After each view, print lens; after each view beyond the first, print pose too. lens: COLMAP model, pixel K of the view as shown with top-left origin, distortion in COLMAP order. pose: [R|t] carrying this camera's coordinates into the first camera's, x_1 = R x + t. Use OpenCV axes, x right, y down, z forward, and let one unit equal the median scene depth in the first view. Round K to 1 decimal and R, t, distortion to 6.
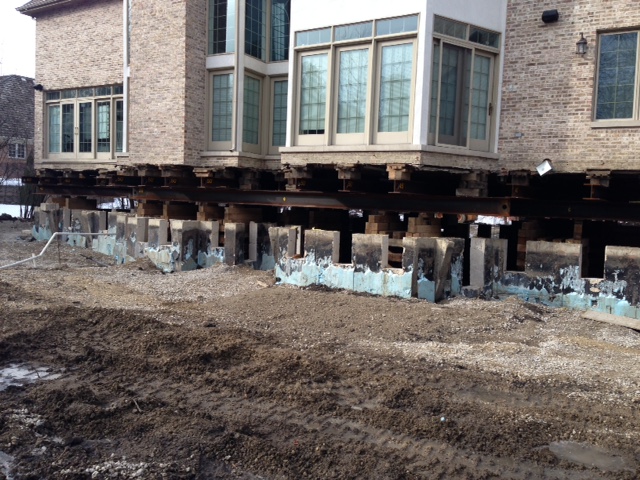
lens RADIAL K [[619.0, 0, 320.0], [0, 619.0, 240.0], [0, 0, 1]] dist [0.079304, -0.159286]
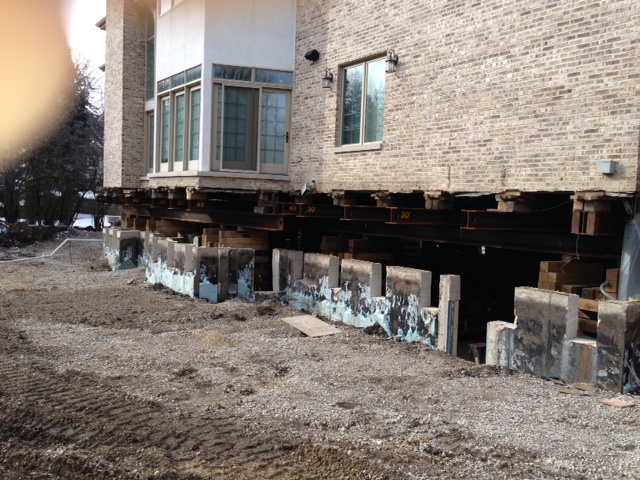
lens RADIAL K [[602.0, 0, 320.0], [0, 602.0, 240.0], [0, 0, 1]] dist [0.009211, 0.002233]
pose [[0.931022, 0.019320, -0.364452, 0.766895], [-0.025994, 0.999572, -0.013416, -0.008297], [0.364036, 0.021964, 0.931126, -0.006114]]
